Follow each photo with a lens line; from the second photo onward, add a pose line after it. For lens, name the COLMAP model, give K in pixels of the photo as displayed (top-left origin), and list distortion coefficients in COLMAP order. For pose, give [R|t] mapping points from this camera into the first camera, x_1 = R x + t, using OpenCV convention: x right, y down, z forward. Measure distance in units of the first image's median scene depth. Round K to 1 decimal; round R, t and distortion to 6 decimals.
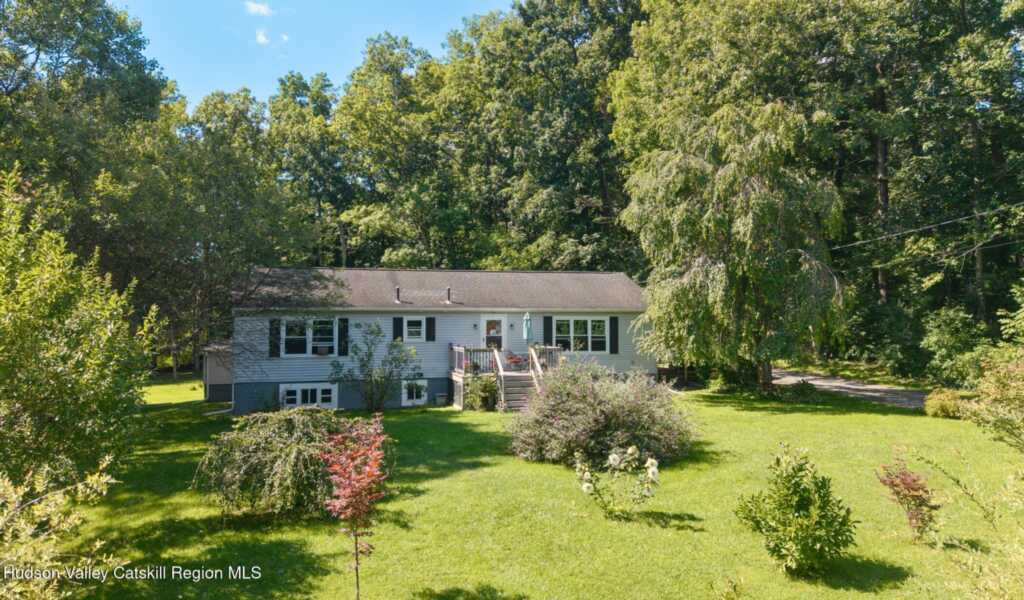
lens RADIAL K [[717.2, 0, 509.9], [0, 717.2, 303.0], [0, 0, 1]] dist [0.004819, 0.000396]
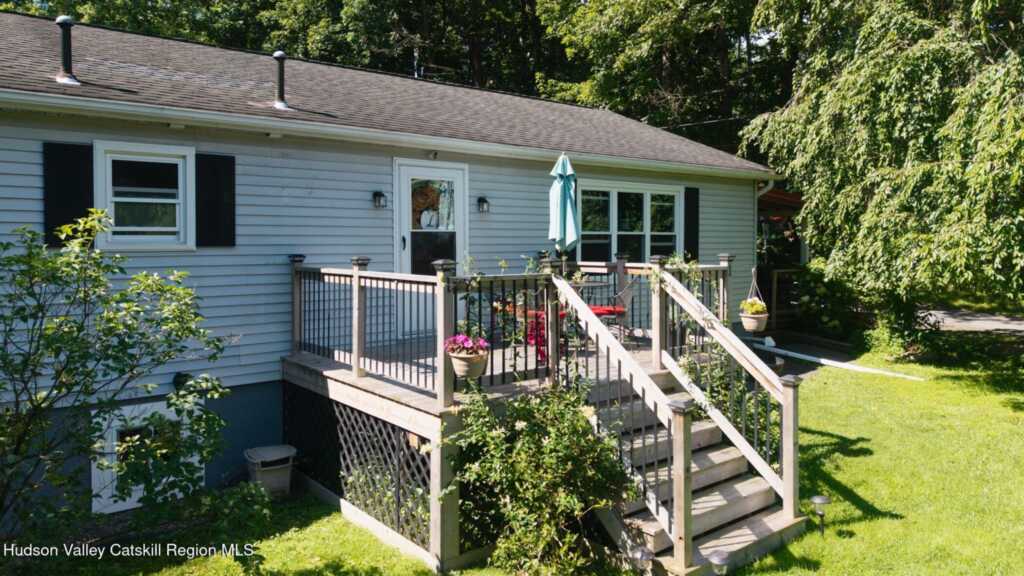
lens RADIAL K [[686.7, 0, 516.1], [0, 686.7, 261.4], [0, 0, 1]] dist [0.009083, -0.002518]
pose [[0.916607, -0.005626, 0.399749, -0.110465], [-0.023605, 0.997395, 0.068162, 0.038946], [-0.399091, -0.071914, 0.914087, 0.723771]]
